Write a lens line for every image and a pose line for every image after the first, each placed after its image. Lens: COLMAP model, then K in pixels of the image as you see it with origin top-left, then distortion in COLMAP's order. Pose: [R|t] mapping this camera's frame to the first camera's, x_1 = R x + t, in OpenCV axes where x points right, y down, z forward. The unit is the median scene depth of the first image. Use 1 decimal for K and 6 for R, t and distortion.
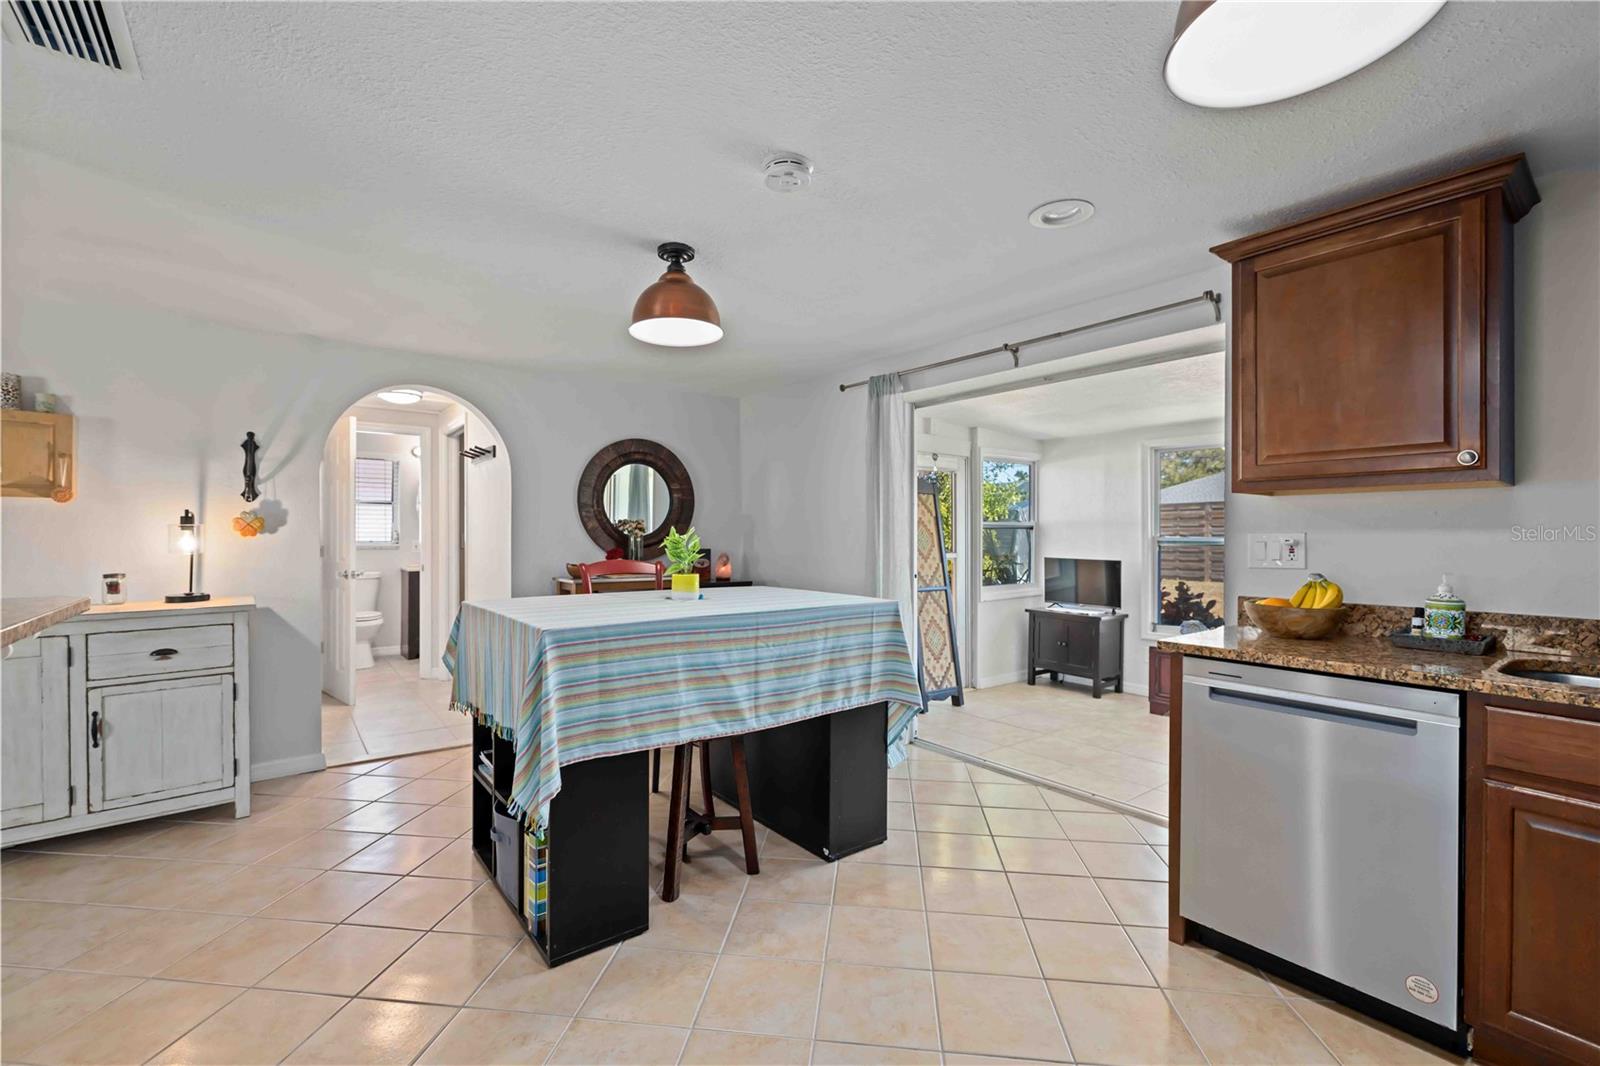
lens RADIAL K [[690.5, 0, 798.1], [0, 690.5, 534.3], [0, 0, 1]] dist [0.002069, 0.000691]
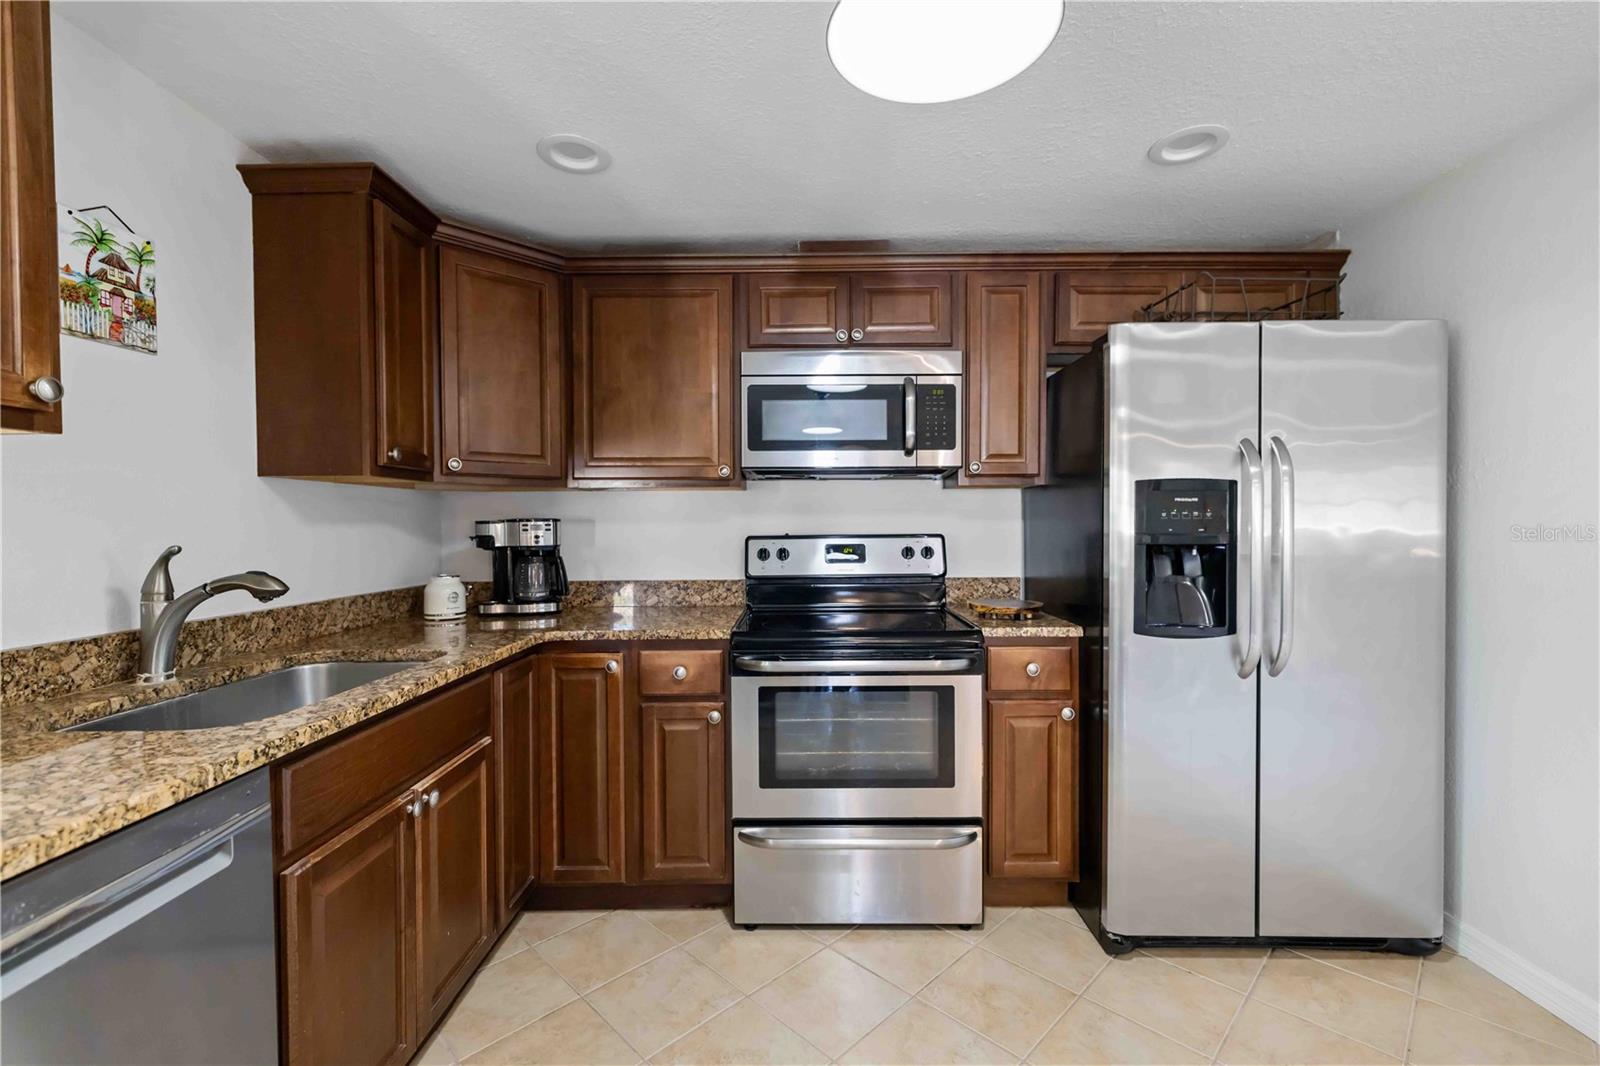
lens RADIAL K [[690.5, 0, 798.1], [0, 690.5, 534.3], [0, 0, 1]] dist [0.002069, 0.000691]
pose [[-0.784084, -0.006214, 0.620624, 0.093525], [0.006485, 0.999813, 0.018203, 0.001002], [-0.620621, 0.018298, -0.783897, 0.757865]]
